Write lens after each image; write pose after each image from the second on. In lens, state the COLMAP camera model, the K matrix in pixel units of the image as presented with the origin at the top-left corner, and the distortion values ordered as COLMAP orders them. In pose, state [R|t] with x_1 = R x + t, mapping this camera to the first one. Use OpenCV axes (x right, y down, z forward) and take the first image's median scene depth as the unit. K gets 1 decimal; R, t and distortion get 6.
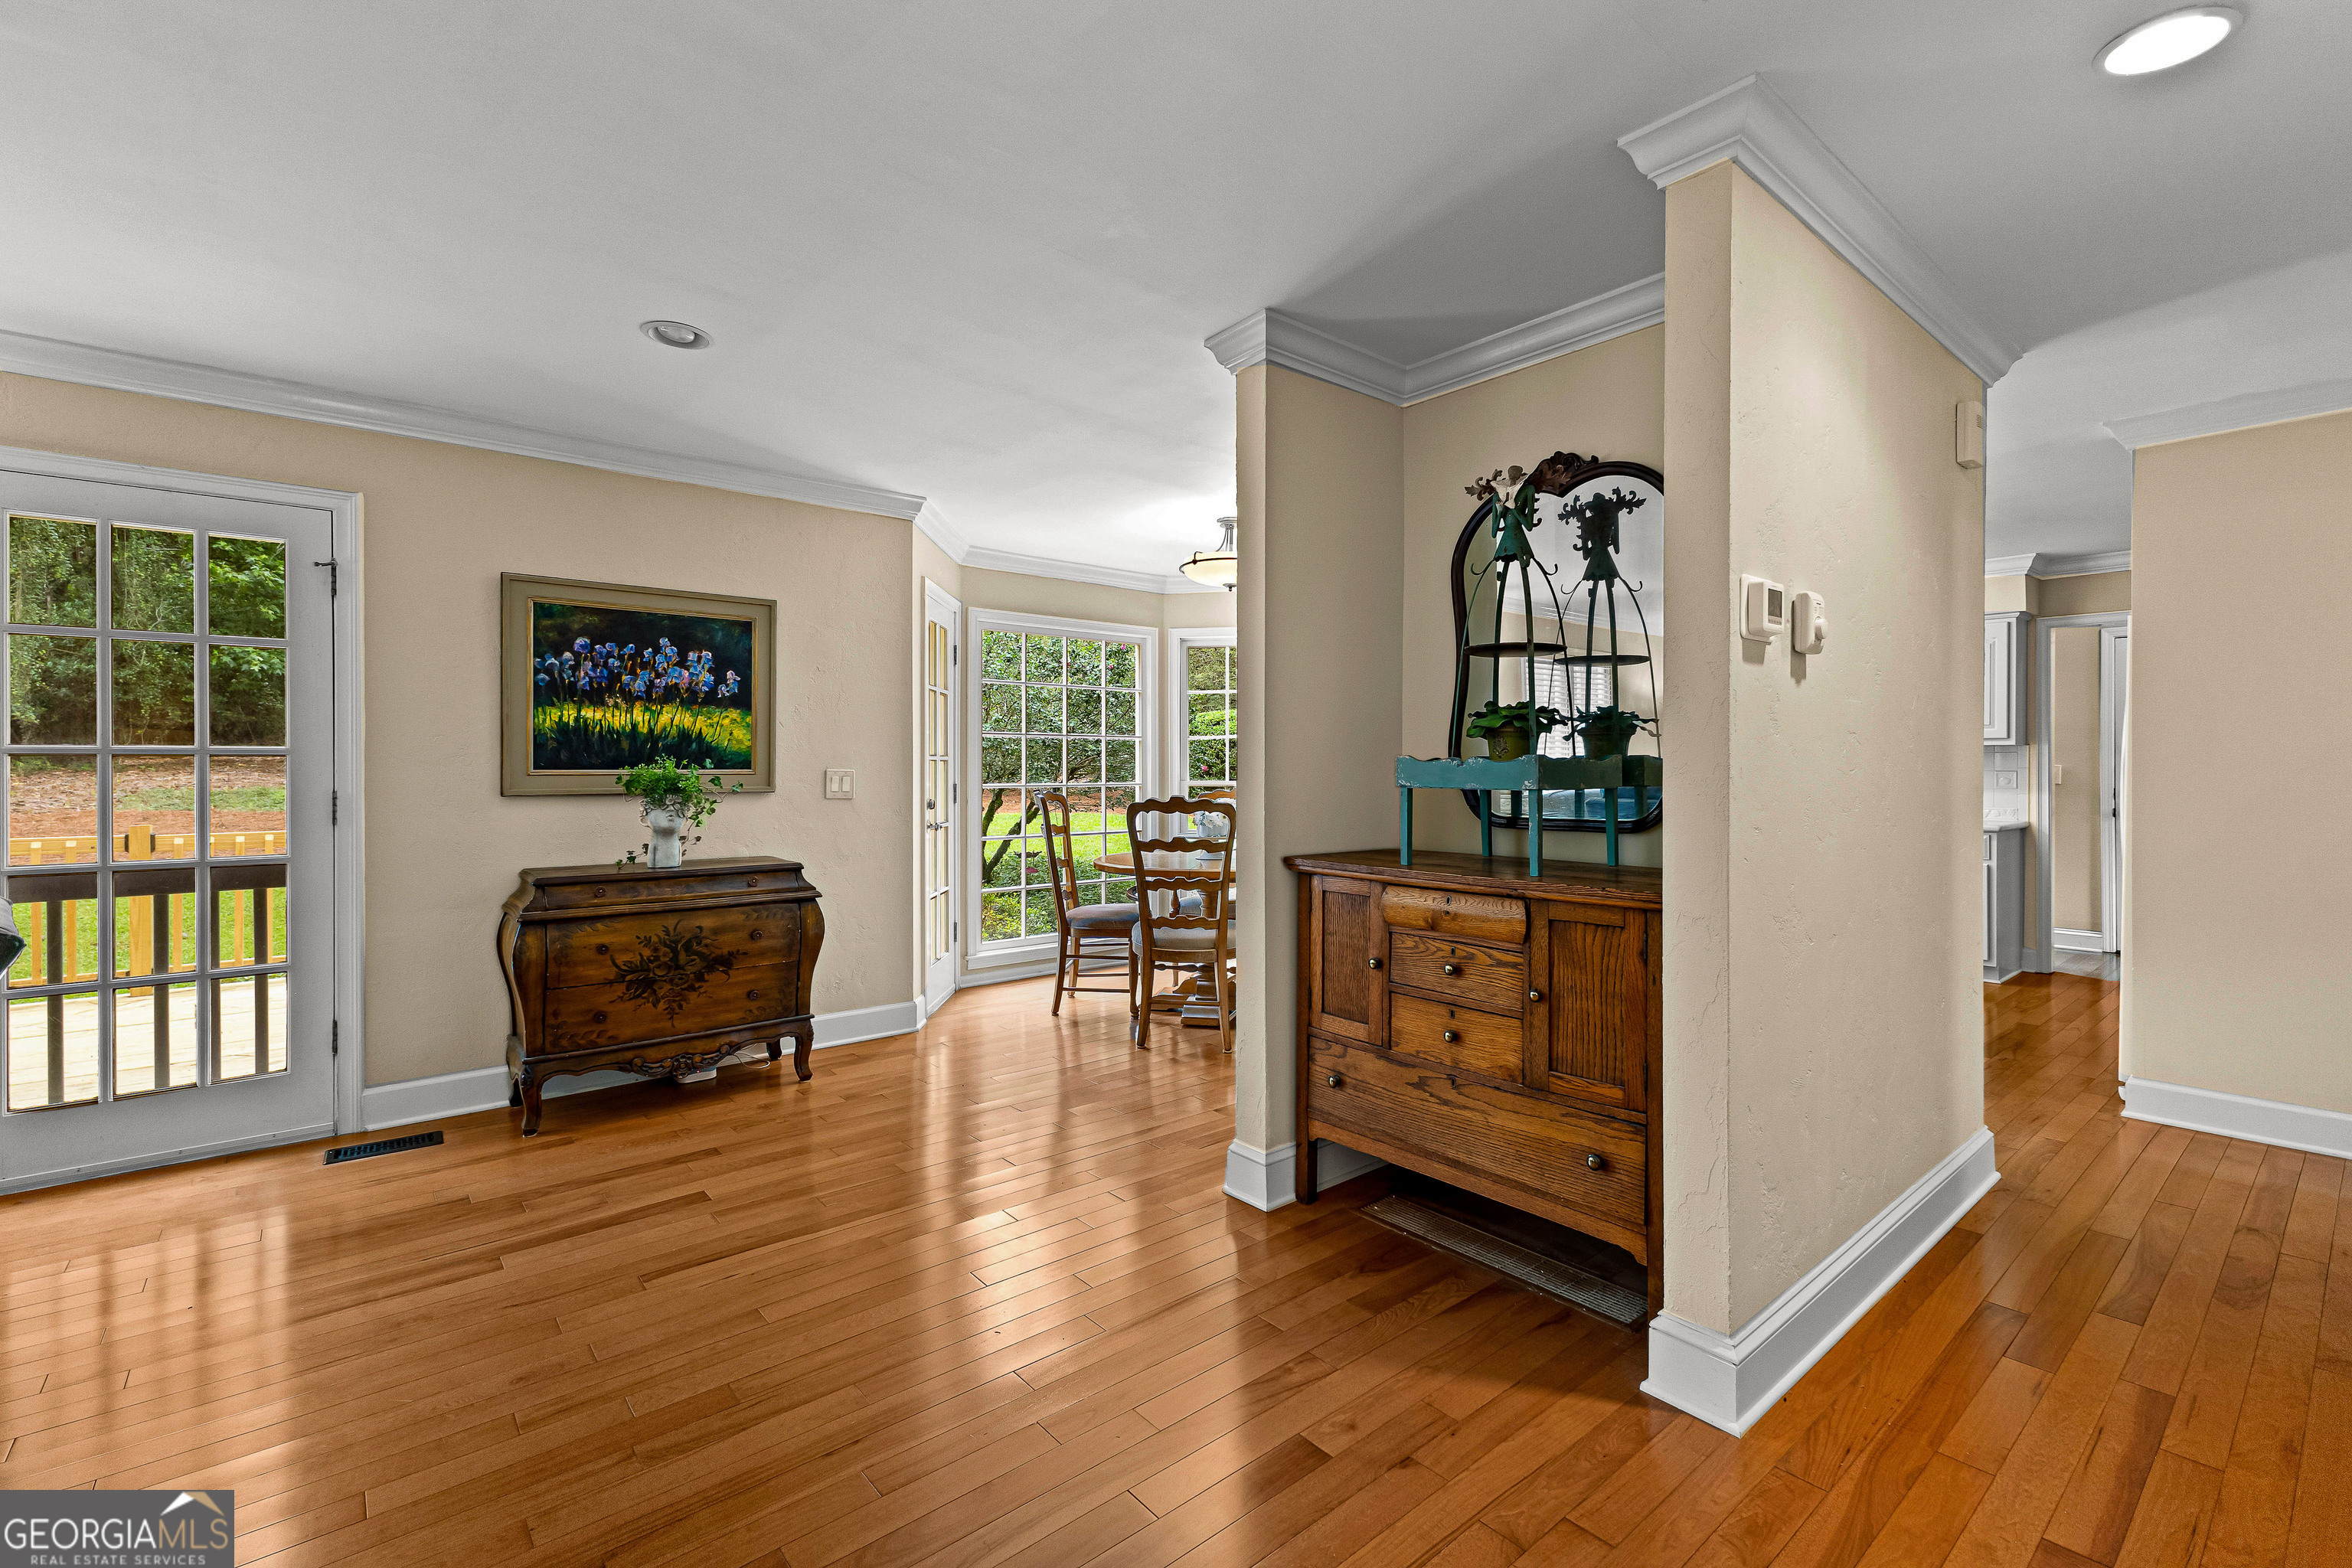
lens RADIAL K [[1019.6, 0, 1174.1], [0, 1019.6, 769.7], [0, 0, 1]] dist [0.016428, -0.003671]
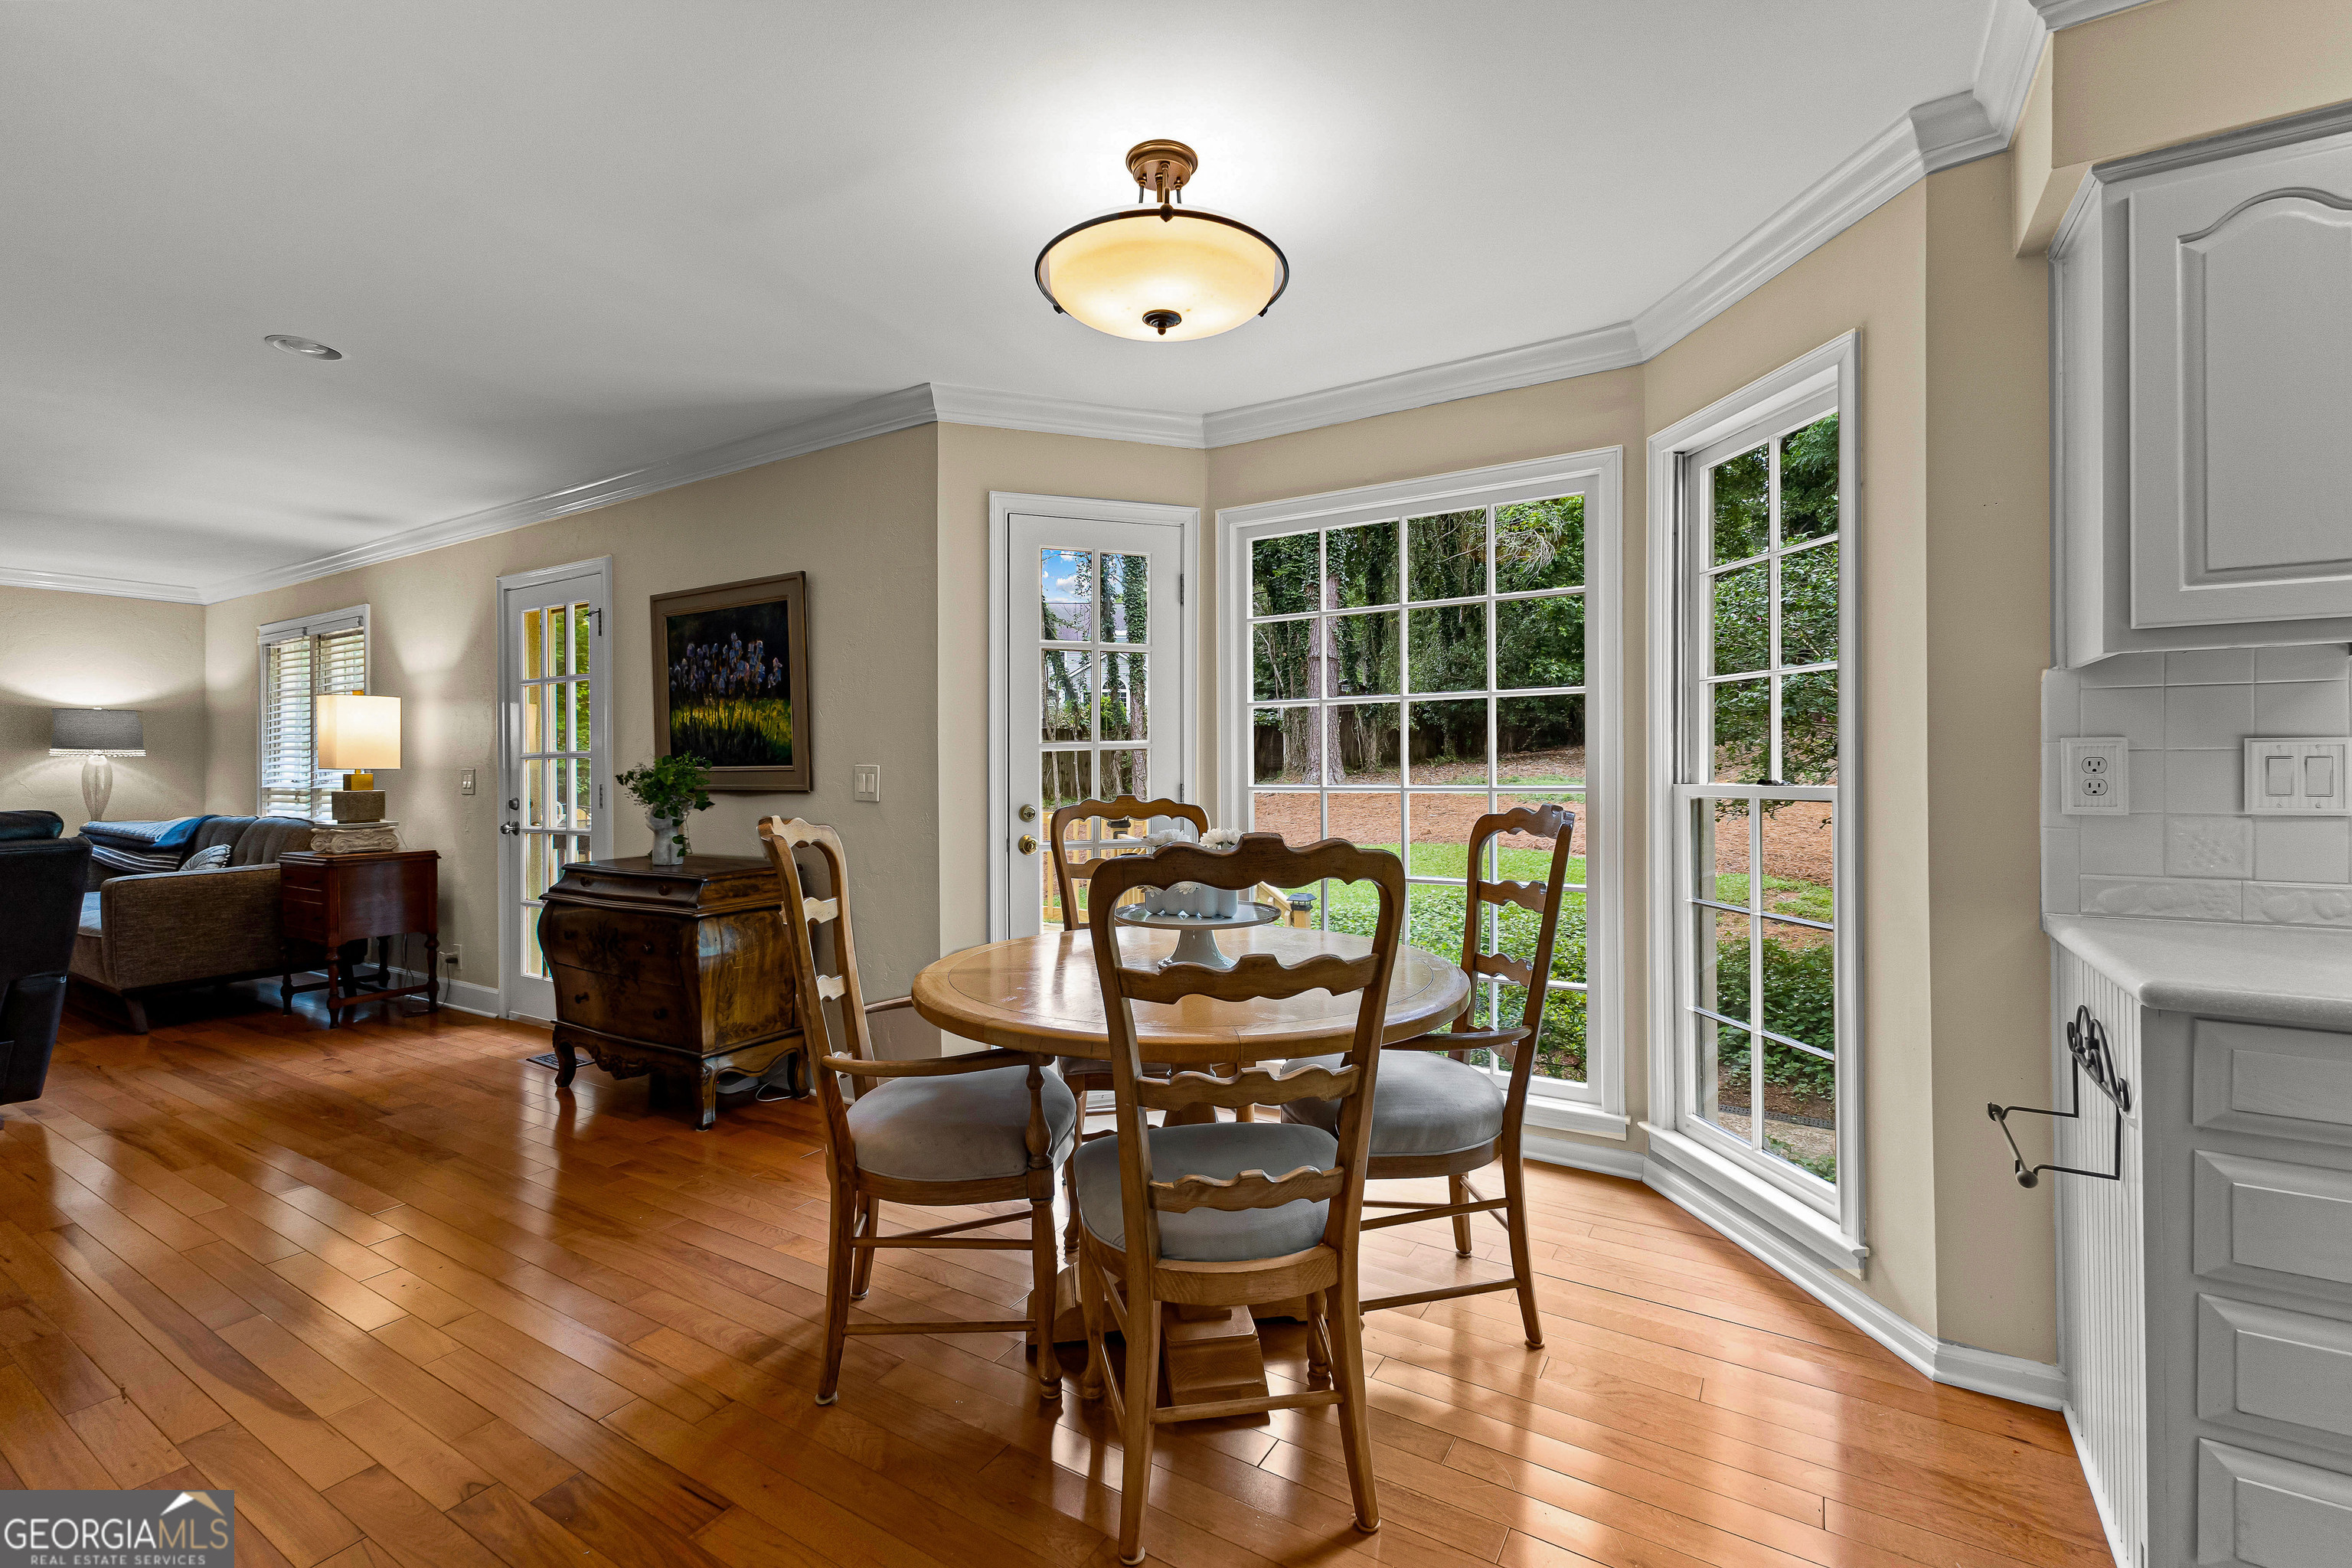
lens RADIAL K [[1019.6, 0, 1184.3], [0, 1019.6, 769.9], [0, 0, 1]] dist [0.016428, -0.003671]
pose [[0.316140, 0.001088, -0.948712, 0.595431], [0.005770, 0.999979, 0.003070, 0.002845], [0.948695, -0.006445, 0.316127, 1.147237]]
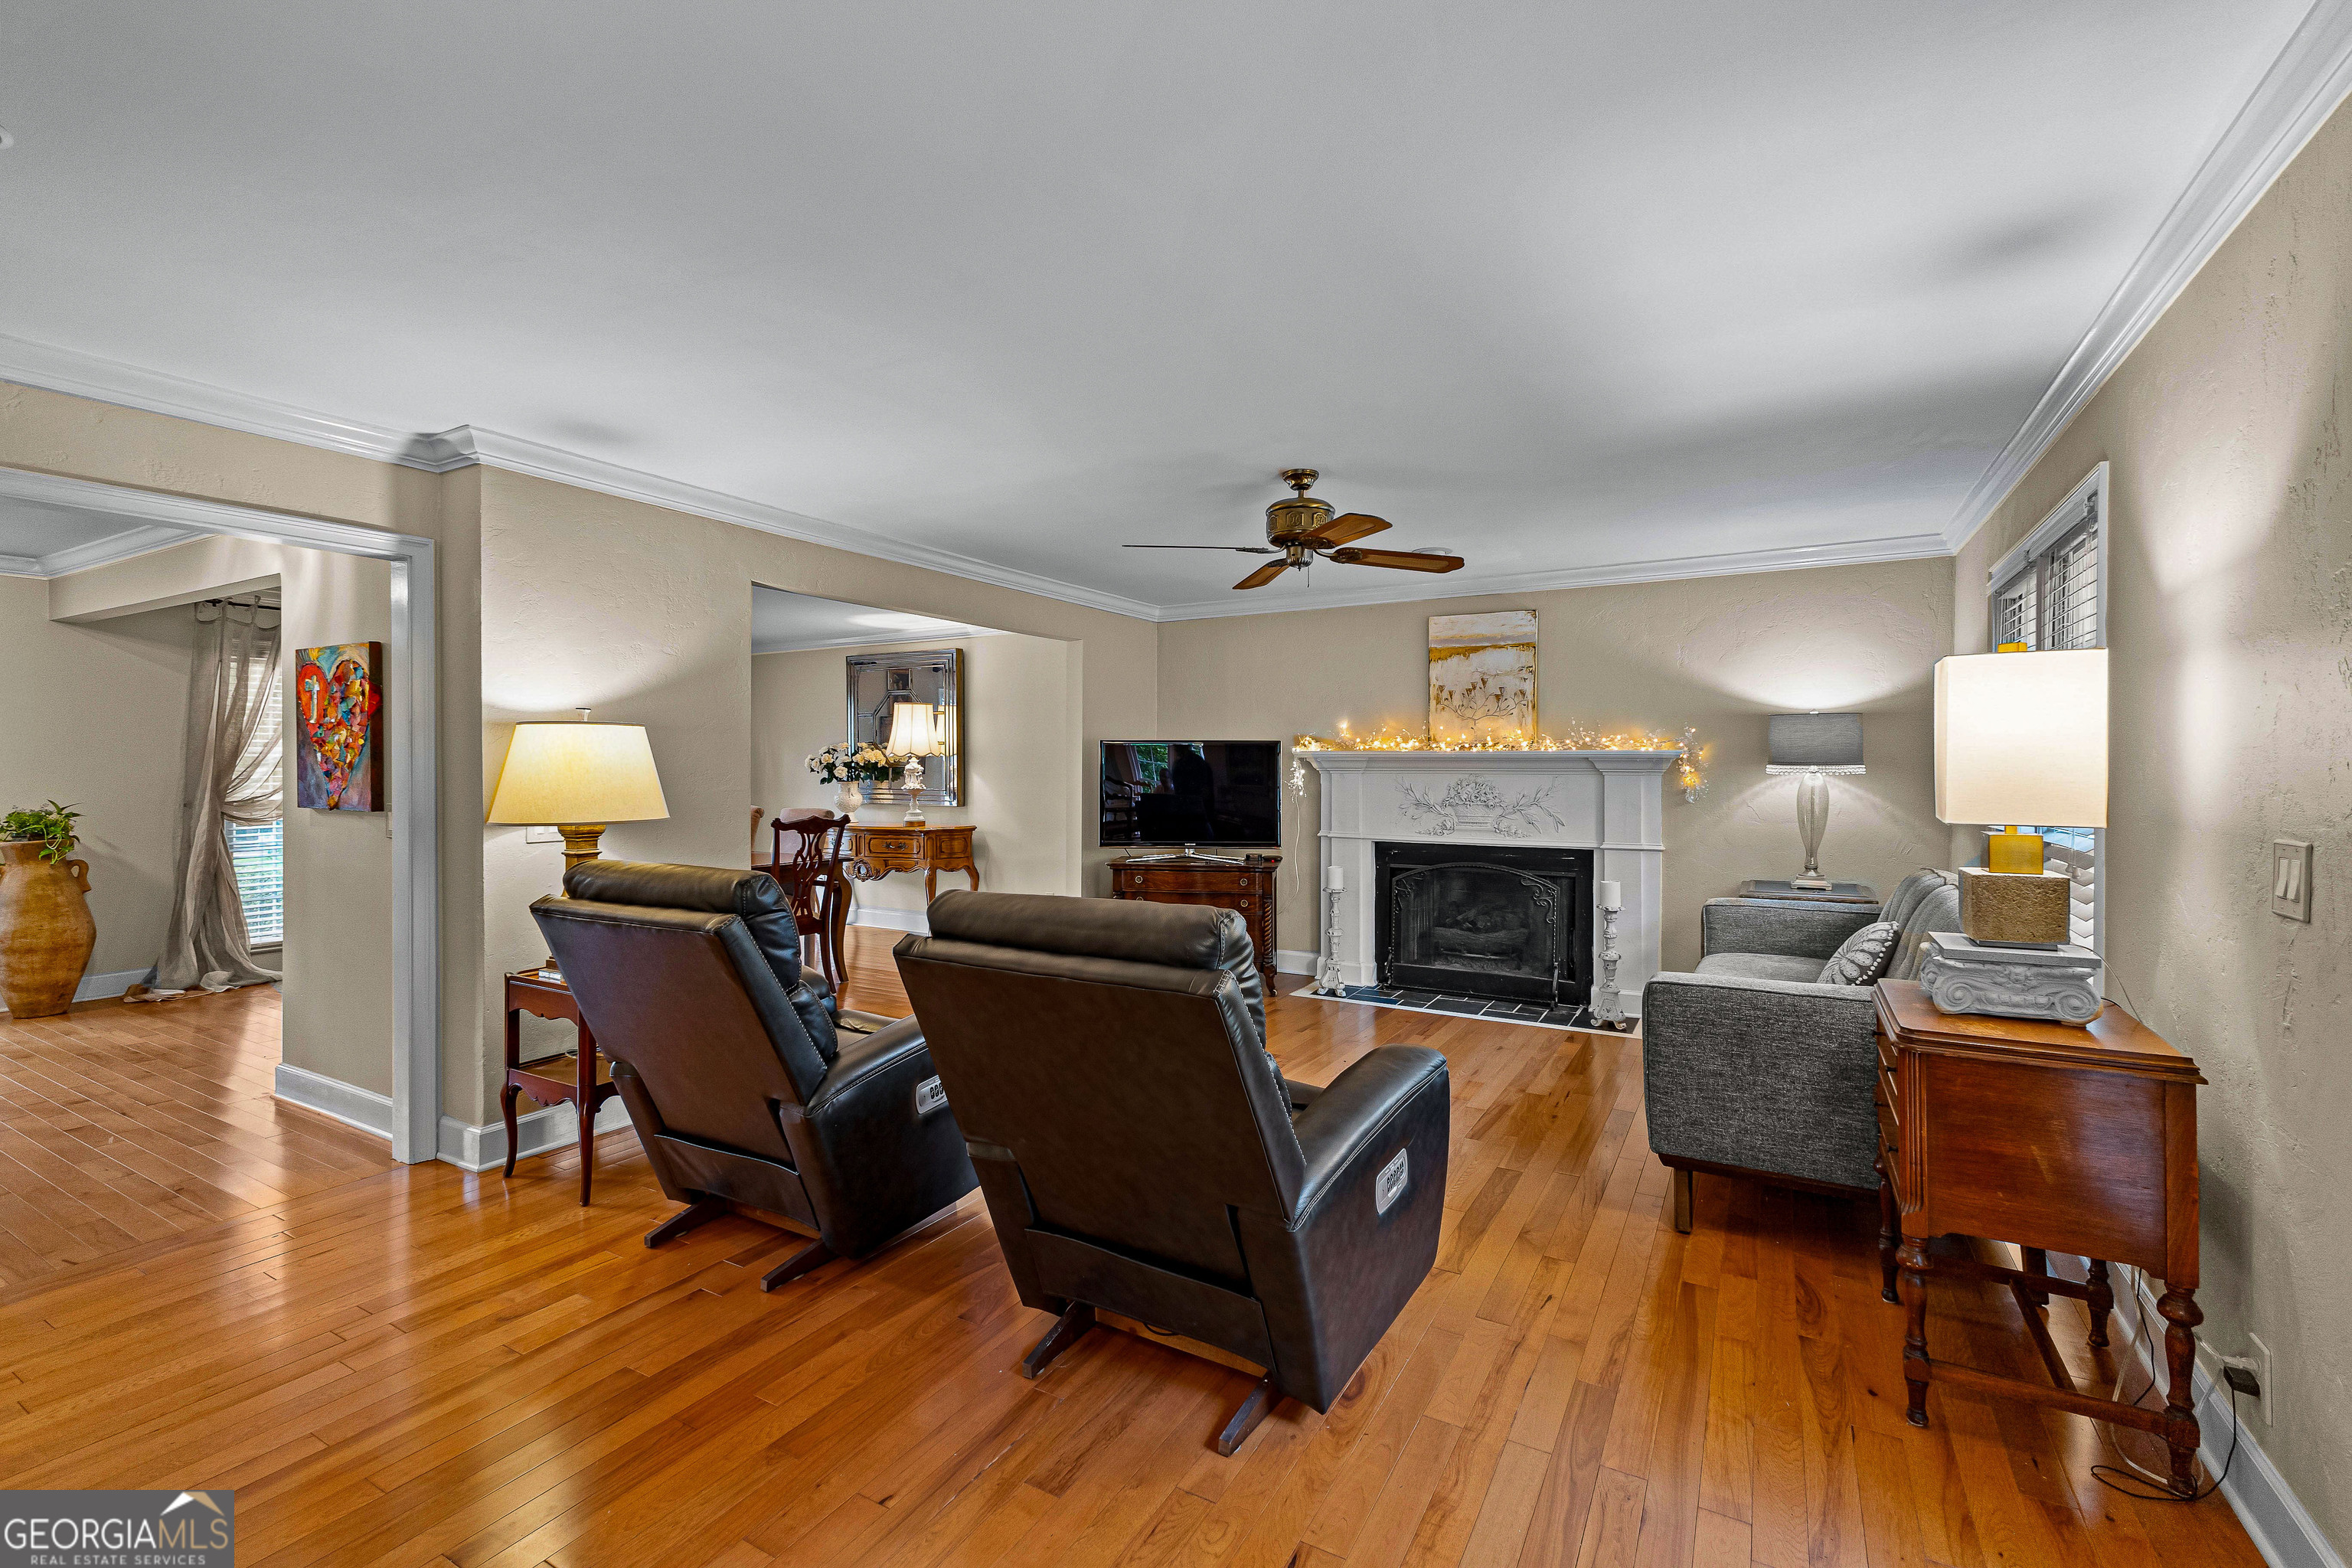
lens RADIAL K [[1019.6, 0, 1195.0], [0, 1019.6, 774.8], [0, 0, 1]] dist [0.016428, -0.003671]
pose [[-0.935088, -0.000992, -0.354415, -0.367829], [-0.003580, 0.999971, 0.006649, -0.029269], [0.354398, 0.007486, -0.935065, 0.933706]]
